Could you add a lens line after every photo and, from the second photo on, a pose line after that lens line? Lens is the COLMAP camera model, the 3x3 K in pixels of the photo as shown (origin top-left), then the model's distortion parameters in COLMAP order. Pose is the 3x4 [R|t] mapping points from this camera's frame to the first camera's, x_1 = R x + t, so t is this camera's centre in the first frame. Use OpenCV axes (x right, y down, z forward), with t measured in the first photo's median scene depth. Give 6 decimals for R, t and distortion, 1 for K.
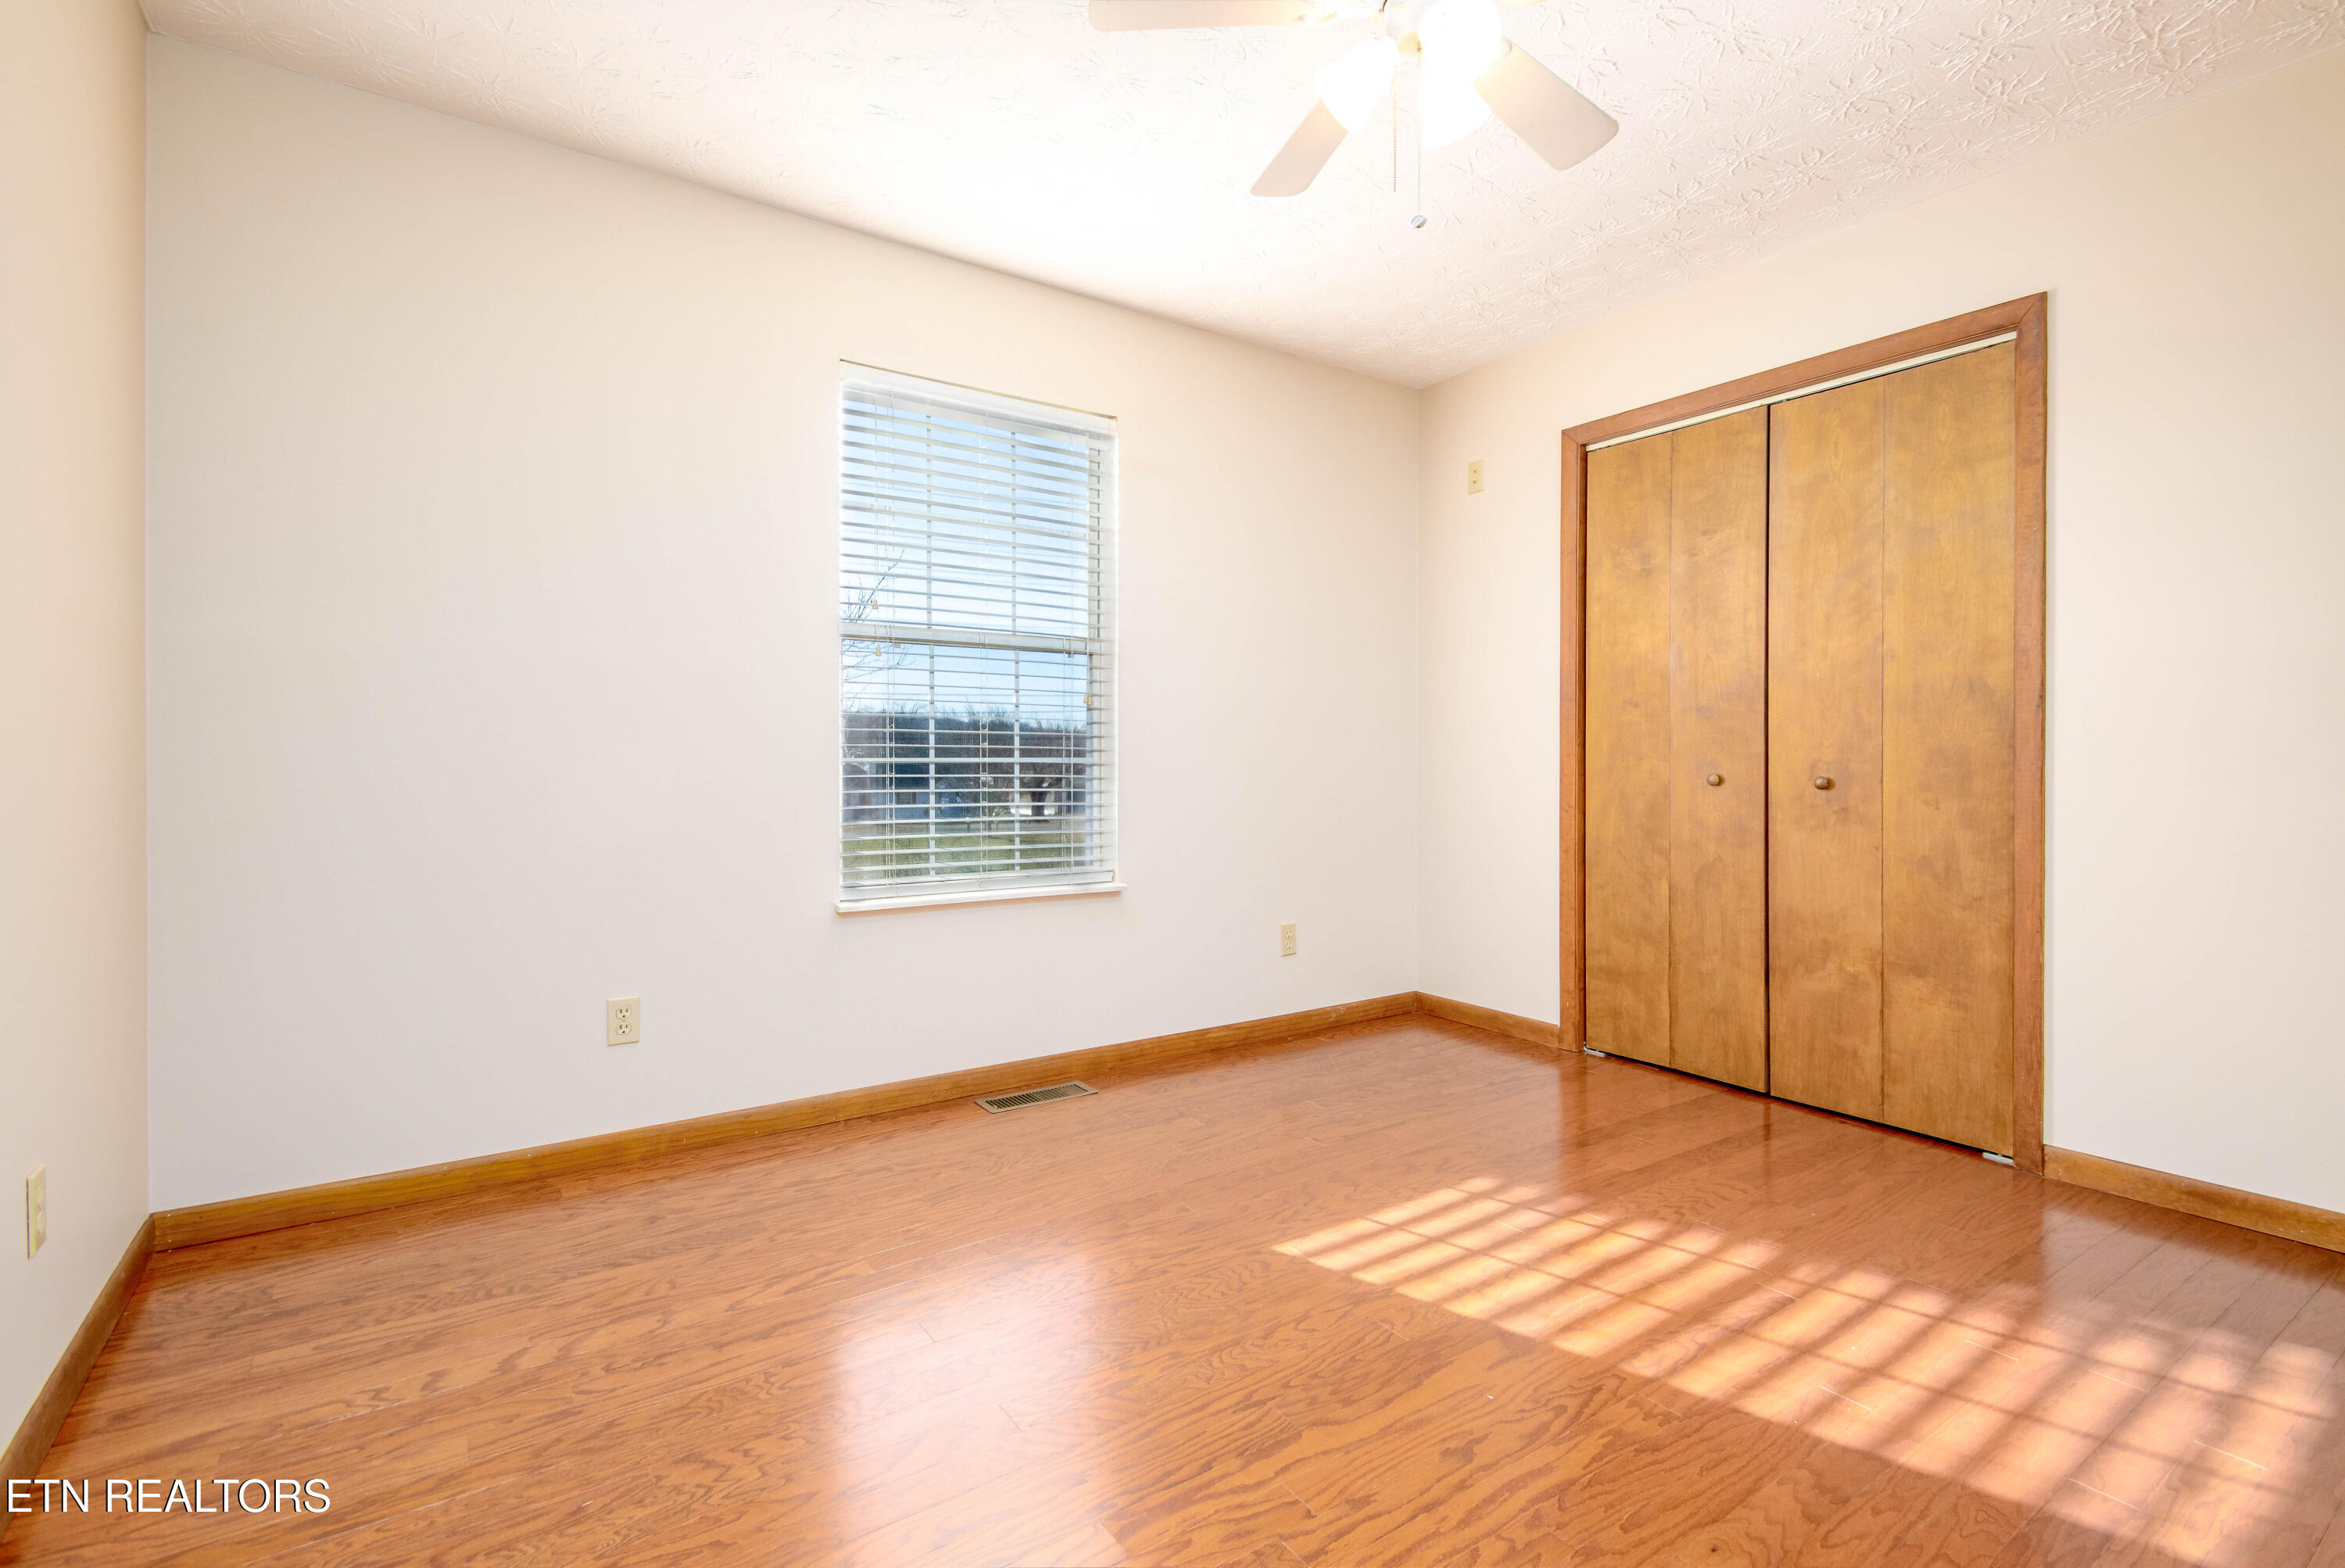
lens RADIAL K [[1094.7, 0, 1184.0], [0, 1094.7, 764.2], [0, 0, 1]] dist [0.029522, -0.020262]
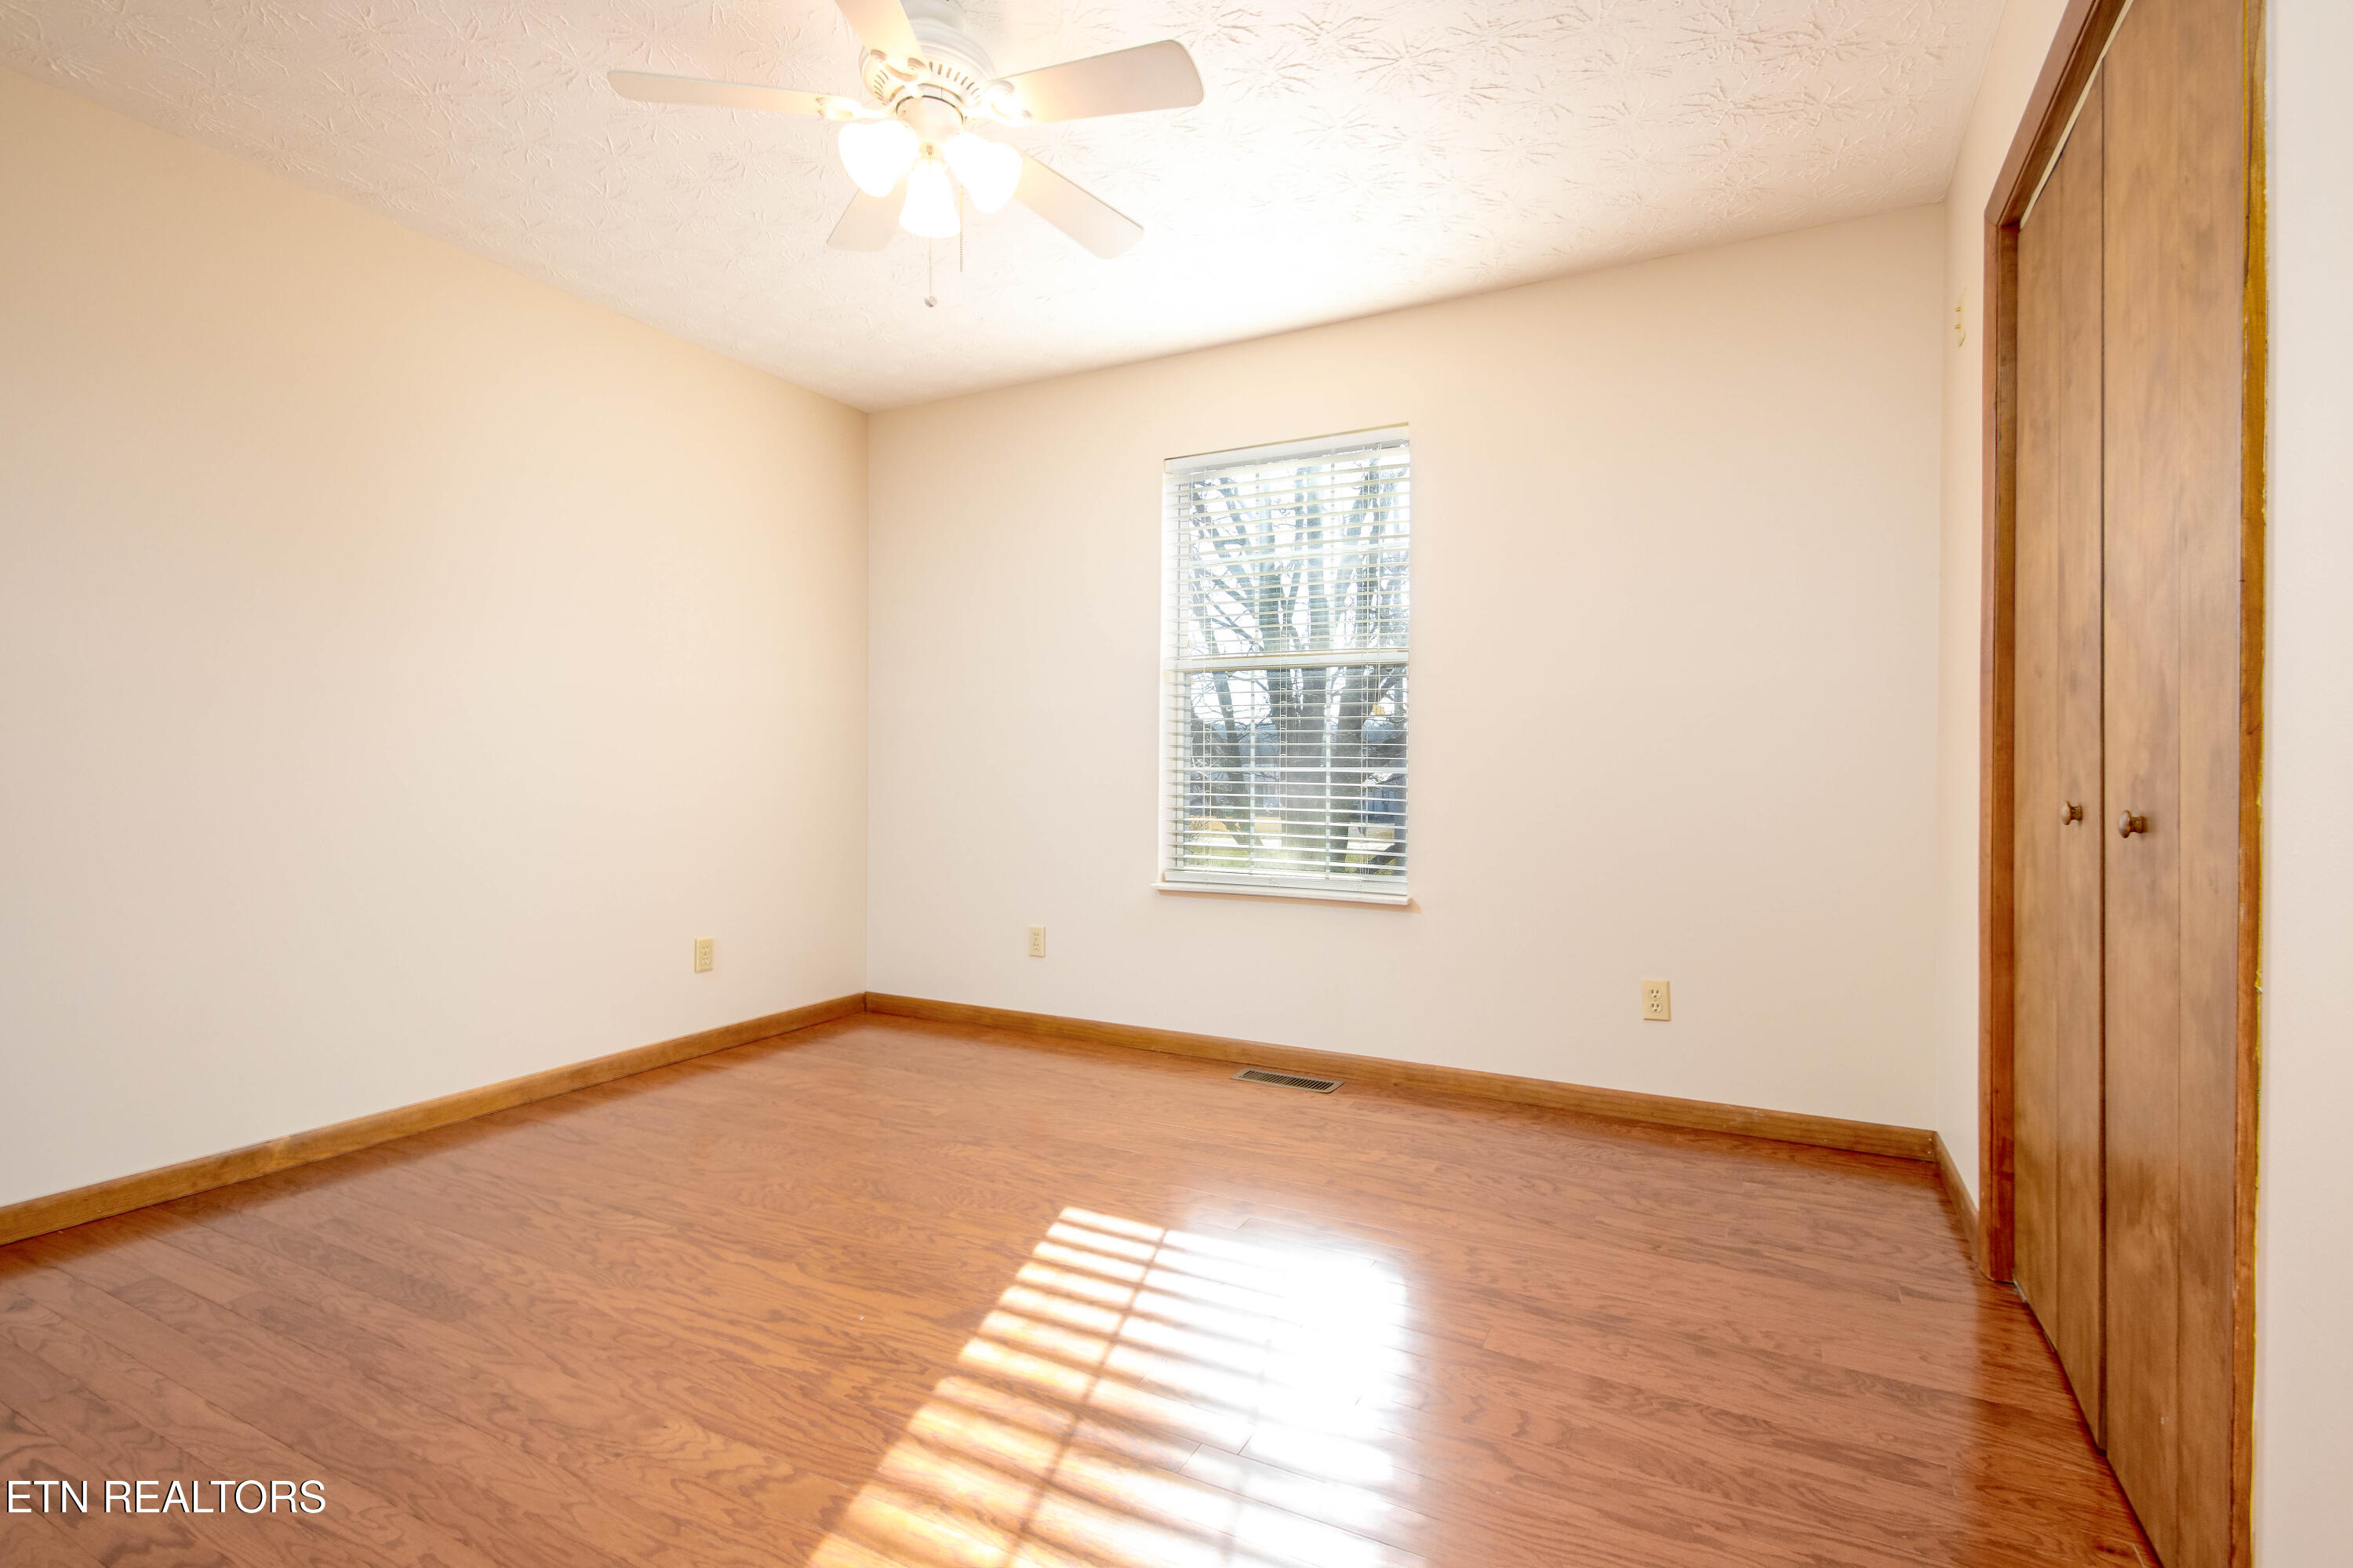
lens RADIAL K [[1098.5, 0, 1188.1], [0, 1098.5, 764.2], [0, 0, 1]] dist [0.029522, -0.020262]
pose [[0.449333, -0.004383, -0.893354, 0.848733], [-0.006161, 0.999949, -0.008005, 0.000251], [0.893343, 0.009101, 0.449283, 0.451125]]
